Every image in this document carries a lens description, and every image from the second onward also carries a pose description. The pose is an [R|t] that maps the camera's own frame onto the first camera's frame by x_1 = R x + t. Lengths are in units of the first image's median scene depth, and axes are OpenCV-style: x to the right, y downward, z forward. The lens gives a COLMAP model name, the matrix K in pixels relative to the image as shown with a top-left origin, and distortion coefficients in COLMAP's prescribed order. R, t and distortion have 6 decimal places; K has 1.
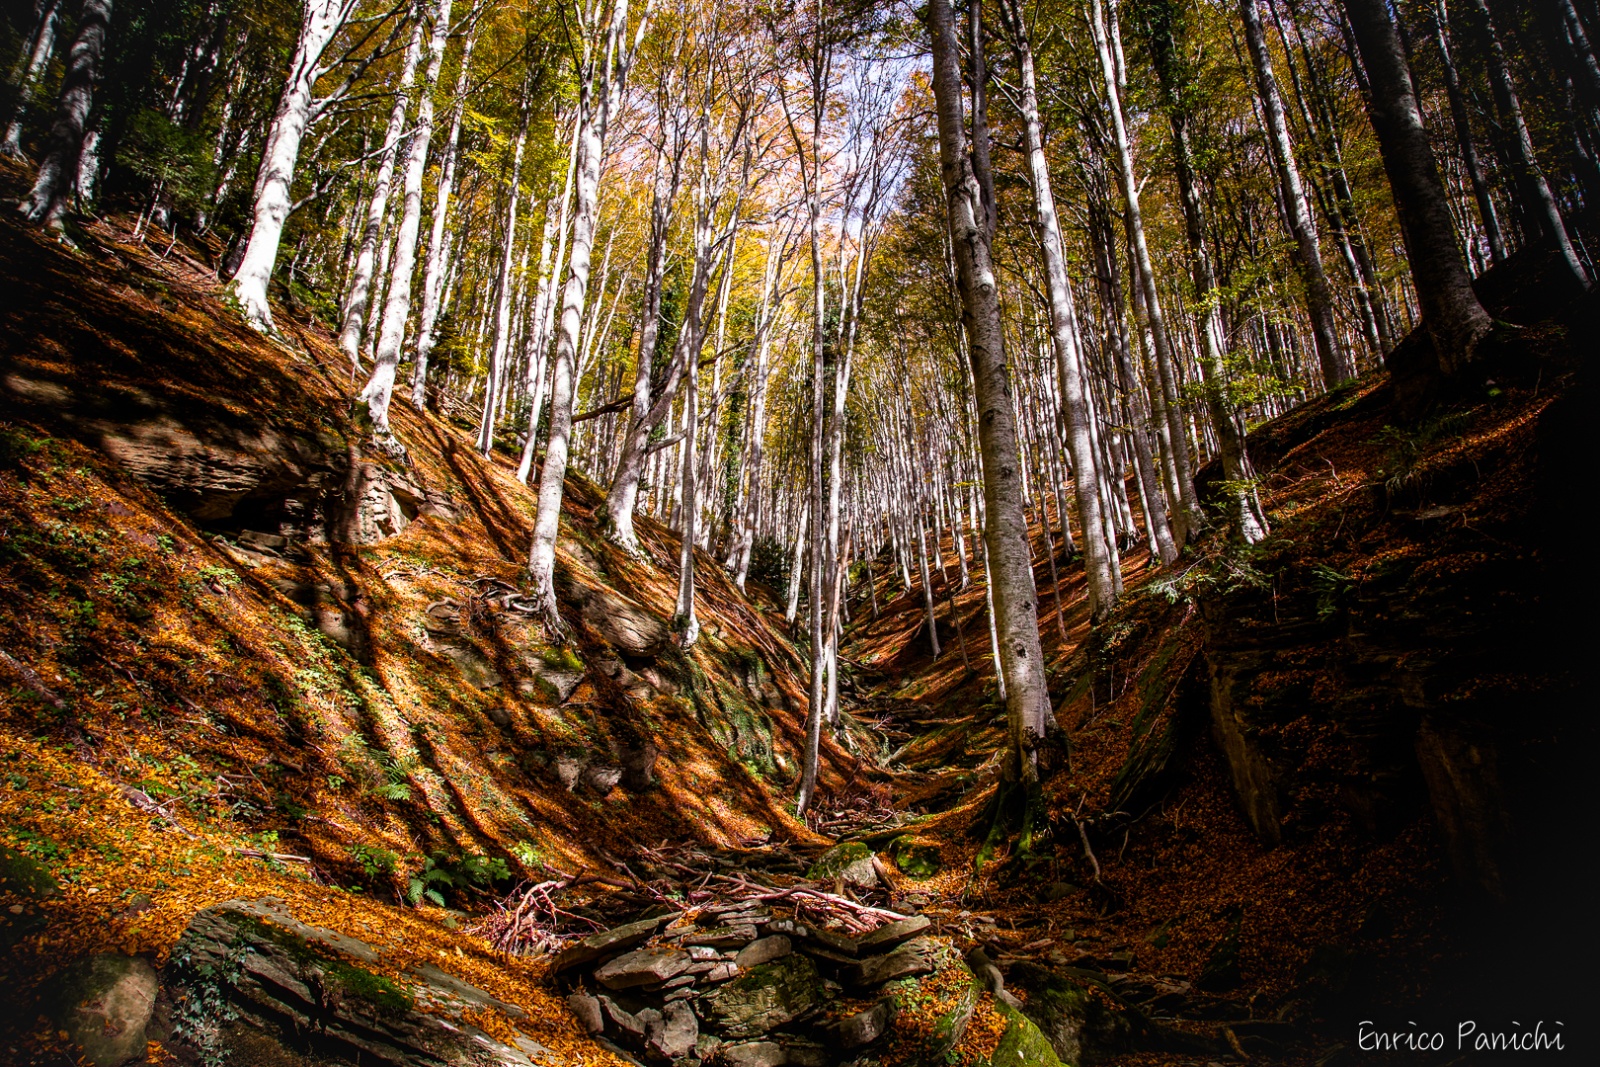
lens RADIAL K [[1083.7, 0, 800.0], [0, 1083.7, 533.5], [0, 0, 1]] dist [-0.142152, 0.080964]
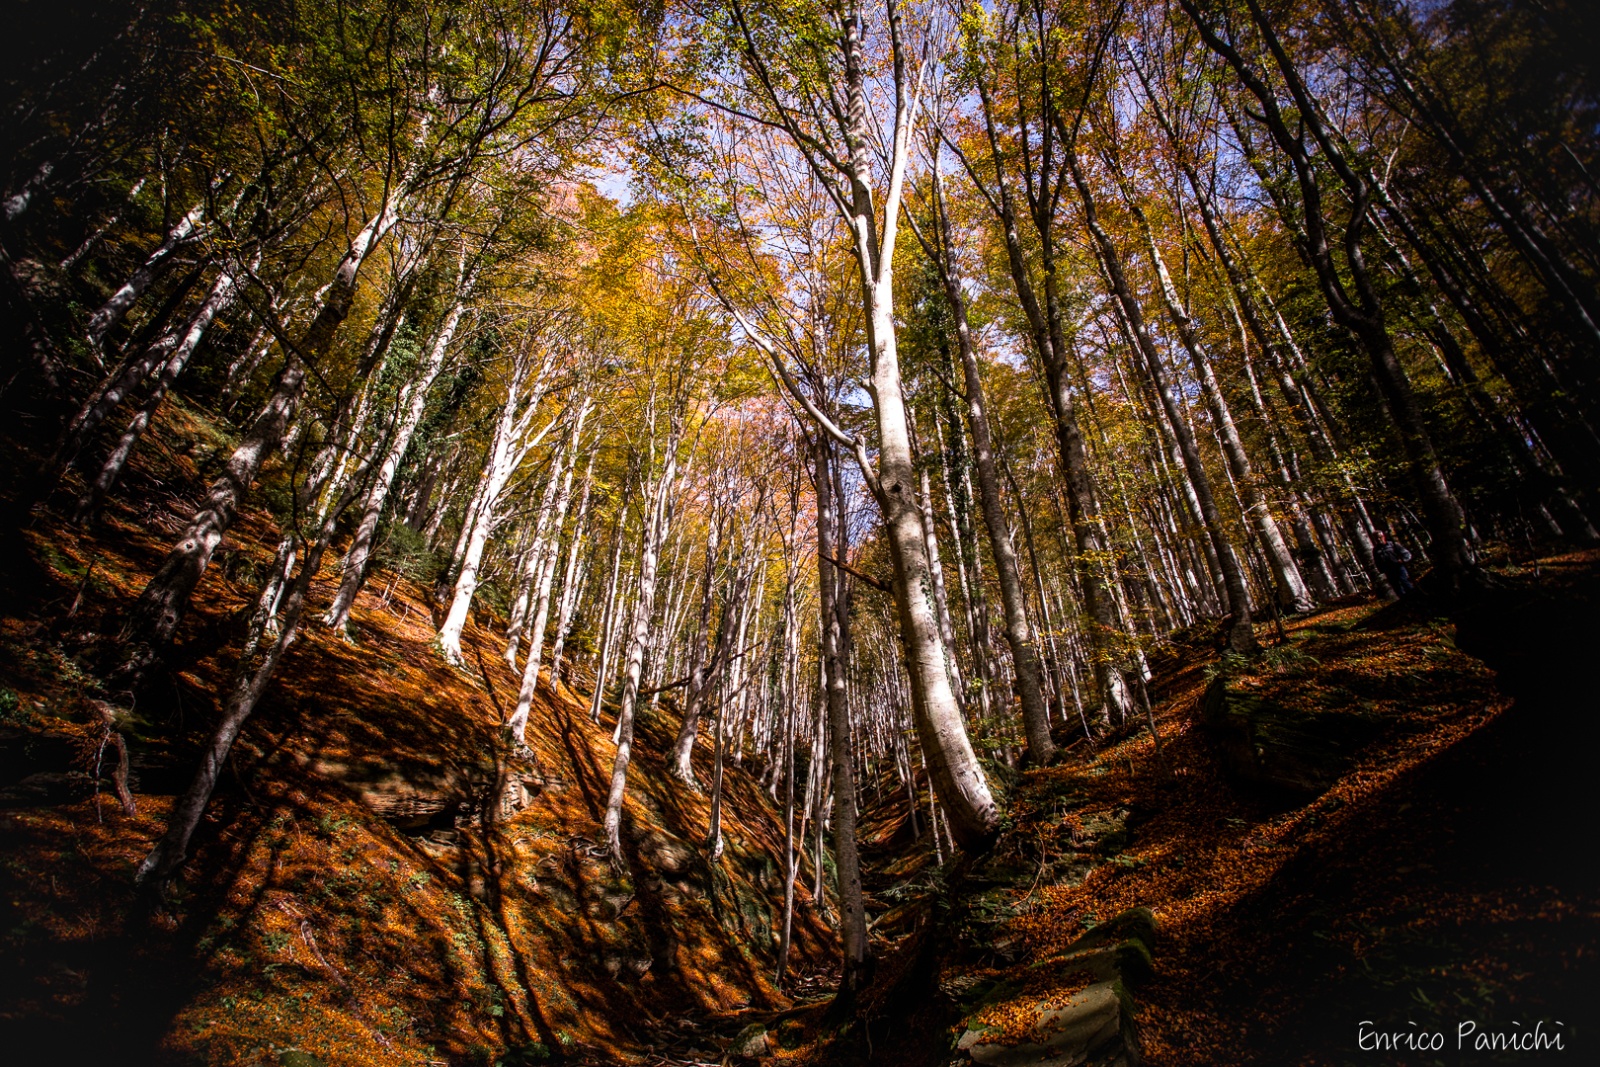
lens RADIAL K [[781.4, 0, 786.9], [0, 781.4, 541.2], [0, 0, 1]] dist [-0.069219, 0.036287]
pose [[0.997255, -0.027898, -0.068592, 0.104239], [0.011569, 0.973638, -0.227805, -0.099449], [0.073139, 0.226386, 0.971288, -0.202393]]
